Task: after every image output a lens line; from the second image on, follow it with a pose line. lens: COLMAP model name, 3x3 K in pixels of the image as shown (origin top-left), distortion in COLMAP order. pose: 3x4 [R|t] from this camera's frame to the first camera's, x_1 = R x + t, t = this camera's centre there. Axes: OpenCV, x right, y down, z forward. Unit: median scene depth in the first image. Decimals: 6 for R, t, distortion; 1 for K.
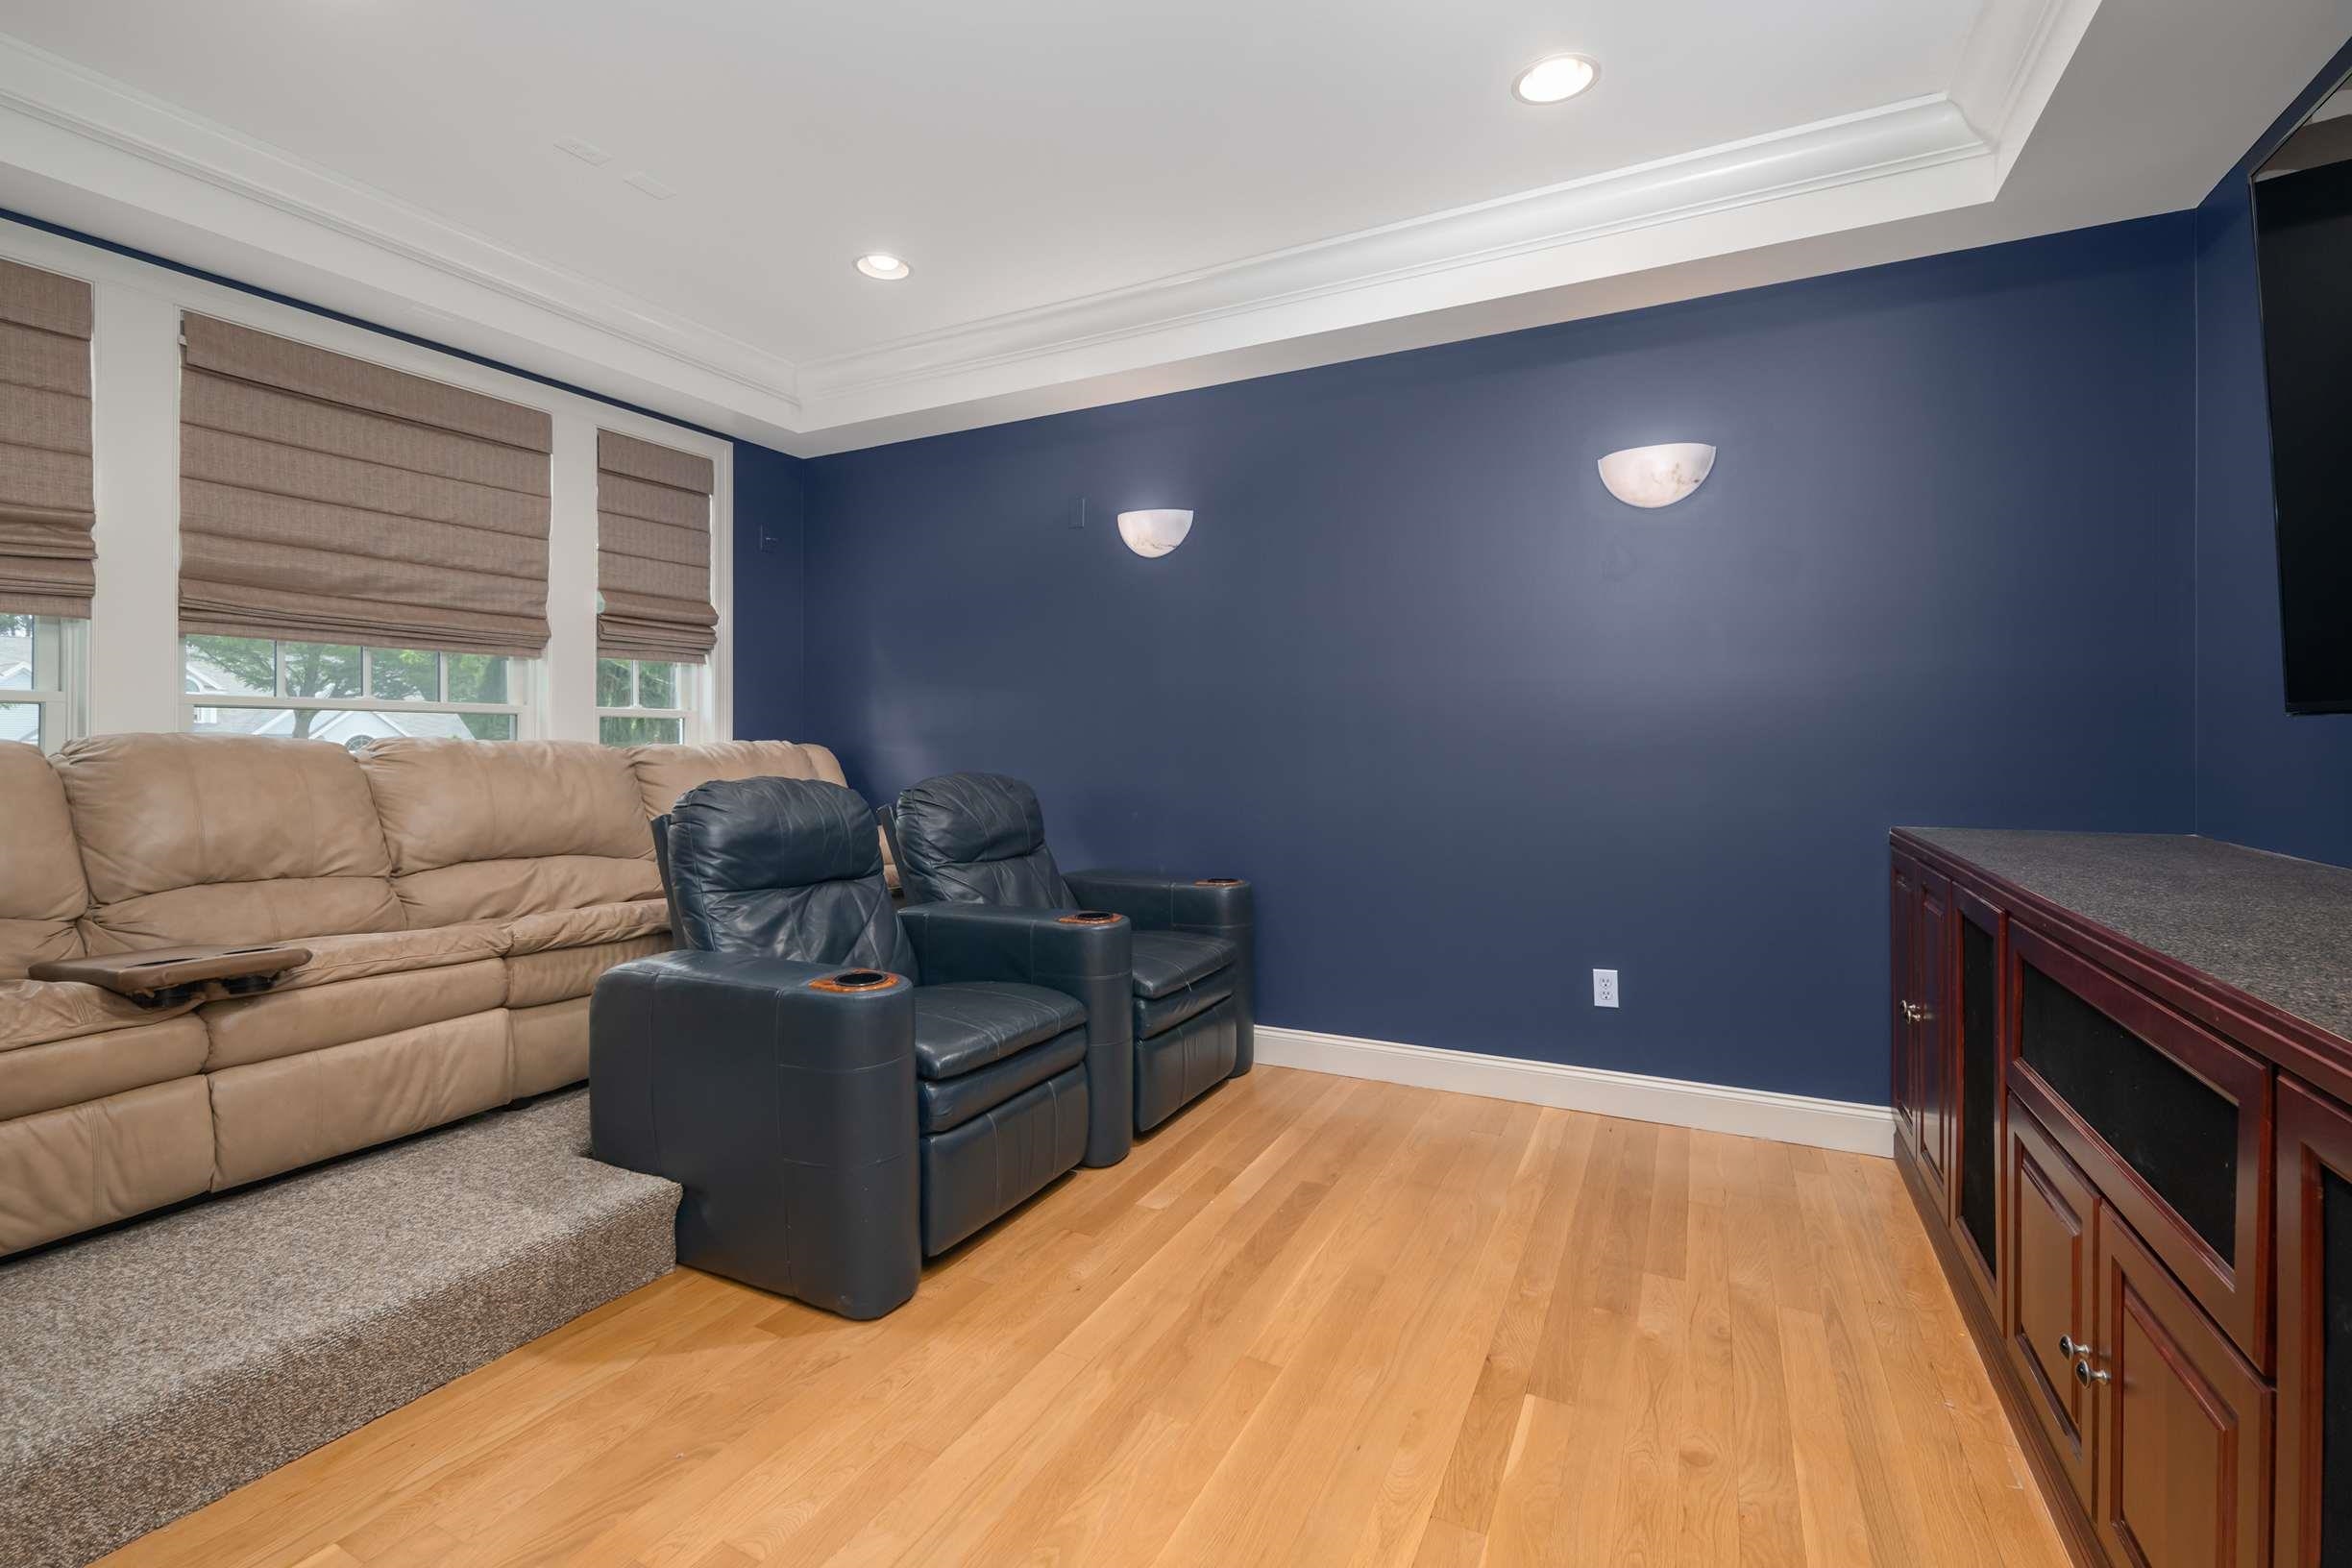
lens RADIAL K [[1049.9, 0, 1233.4], [0, 1049.9, 735.1], [0, 0, 1]] dist [-0.003374, -0.001270]
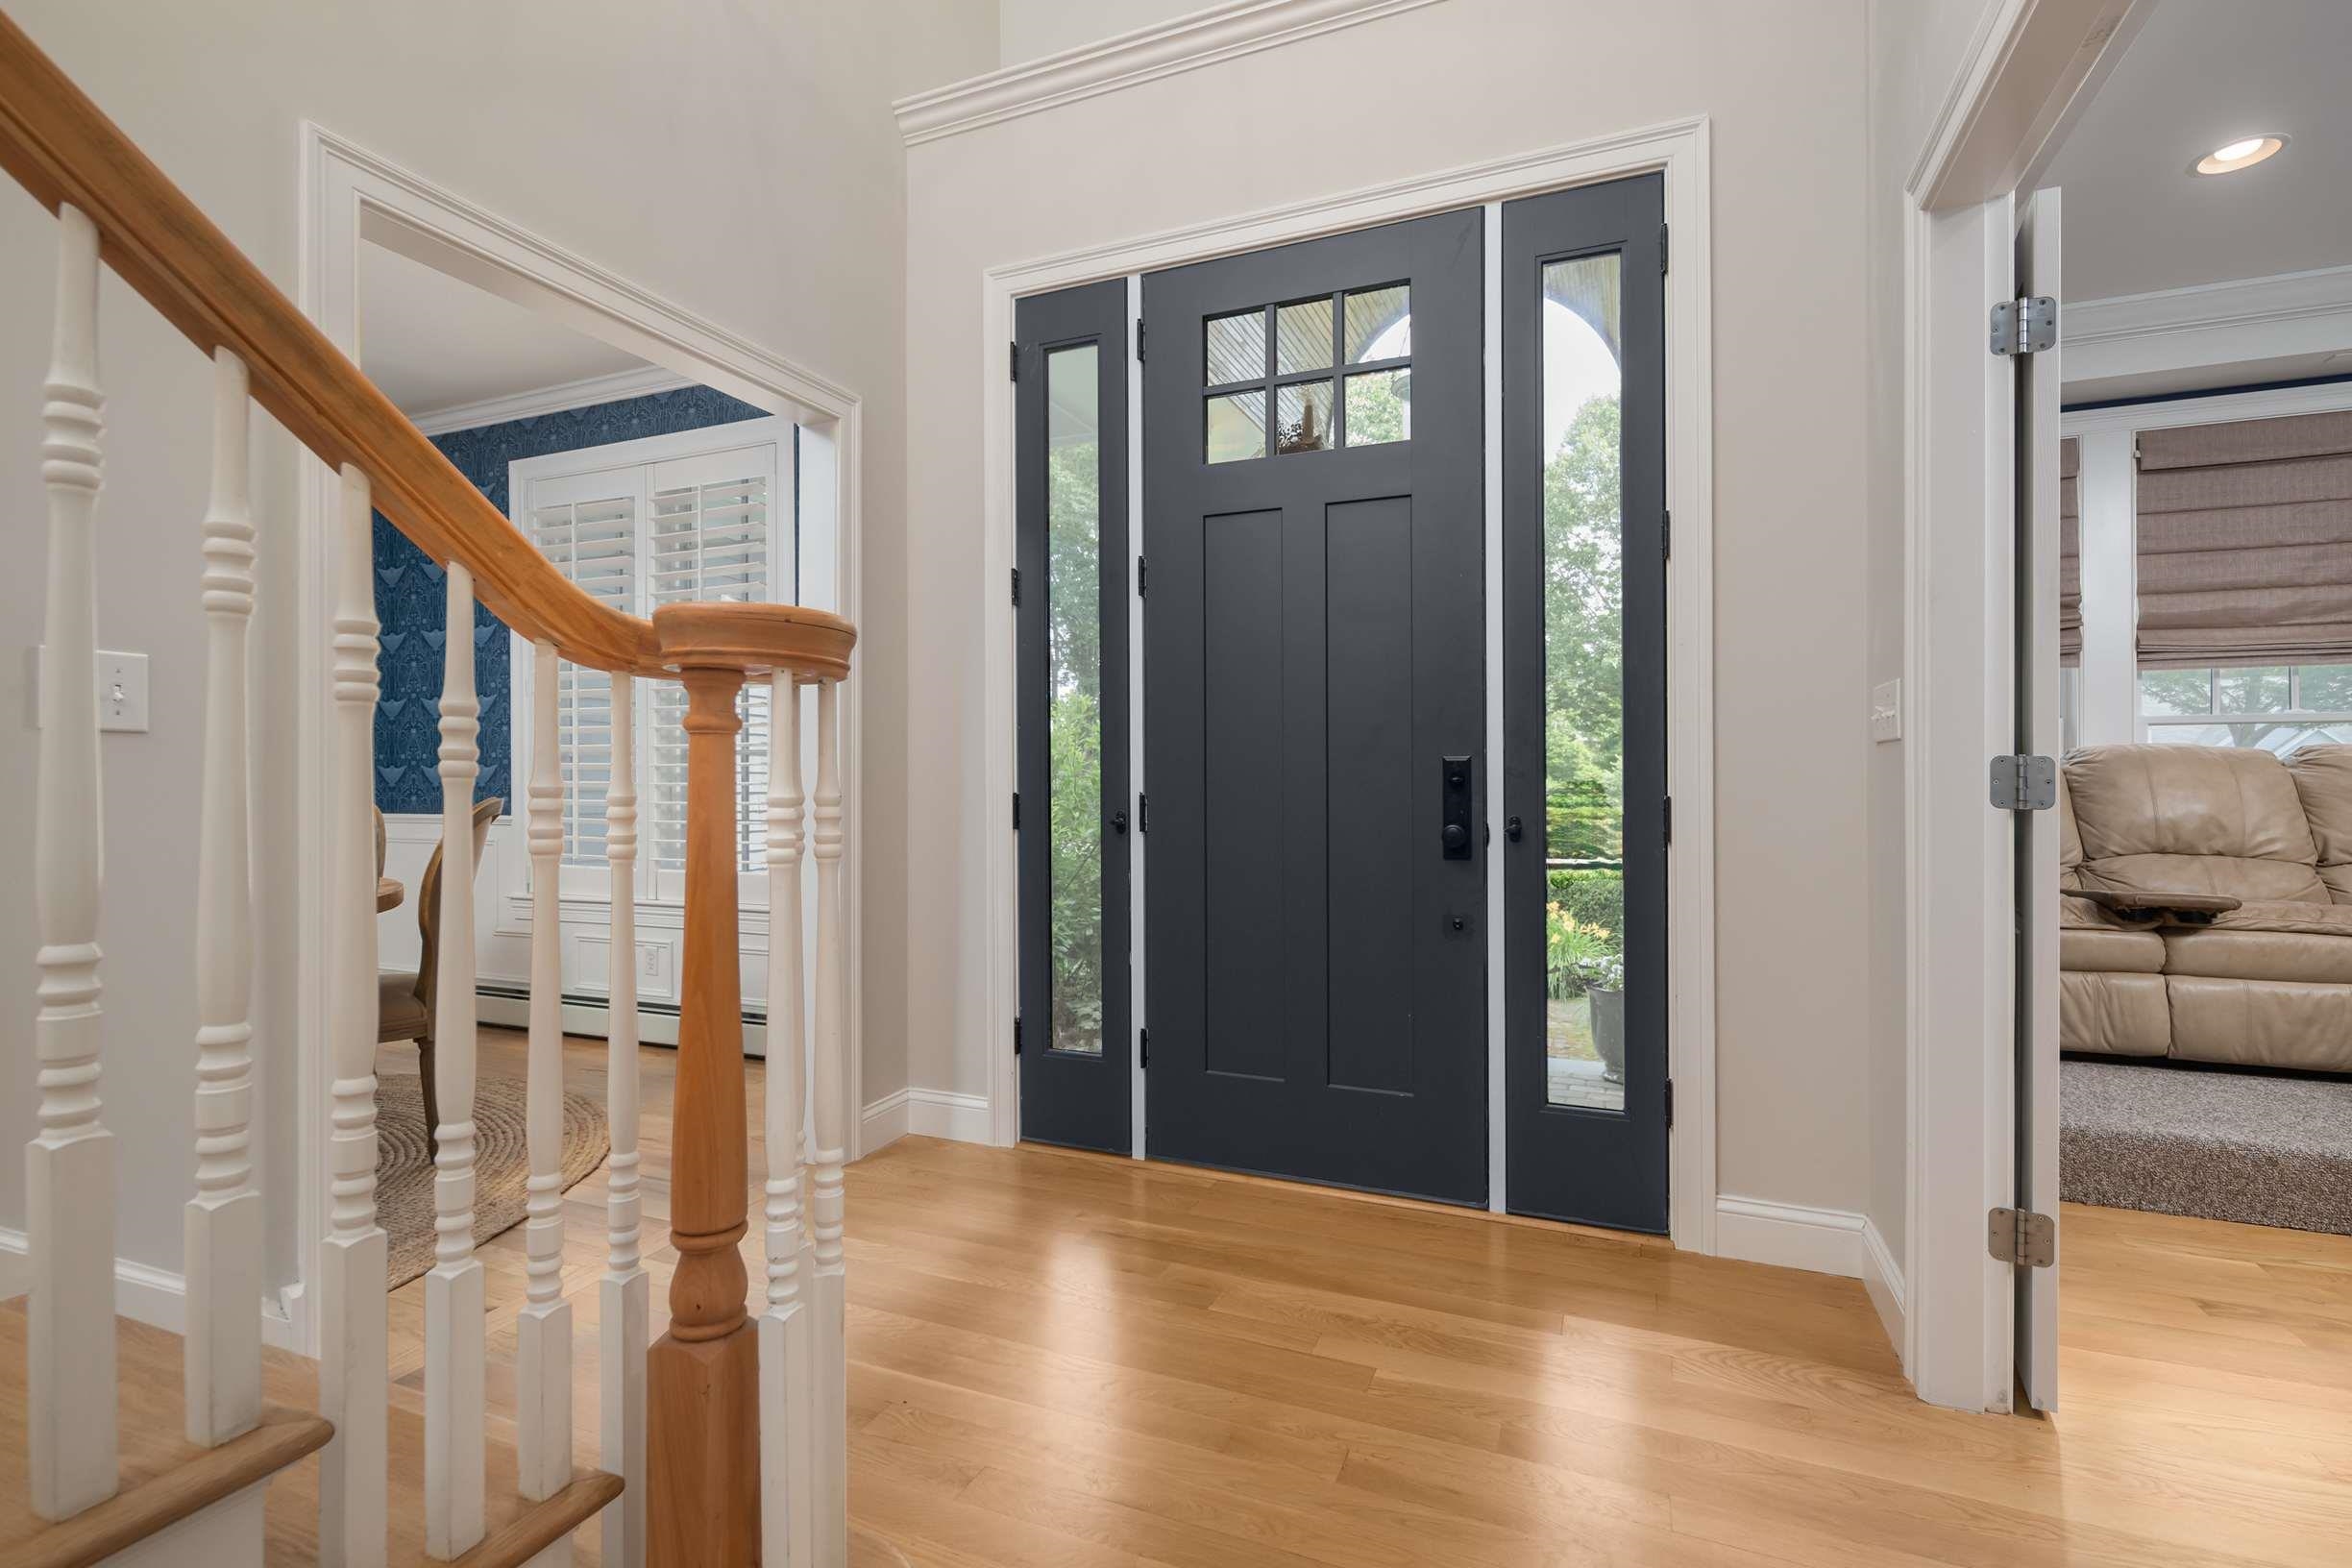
lens RADIAL K [[1068.2, 0, 1176.0], [0, 1068.2, 784.0], [0, 0, 1]] dist [-0.000538, -0.000392]
pose [[0.059246, 0.003529, -0.998237, 0.302886], [0.013280, 0.999902, 0.004323, 0.026695], [0.998155, -0.013512, 0.059193, -0.332604]]
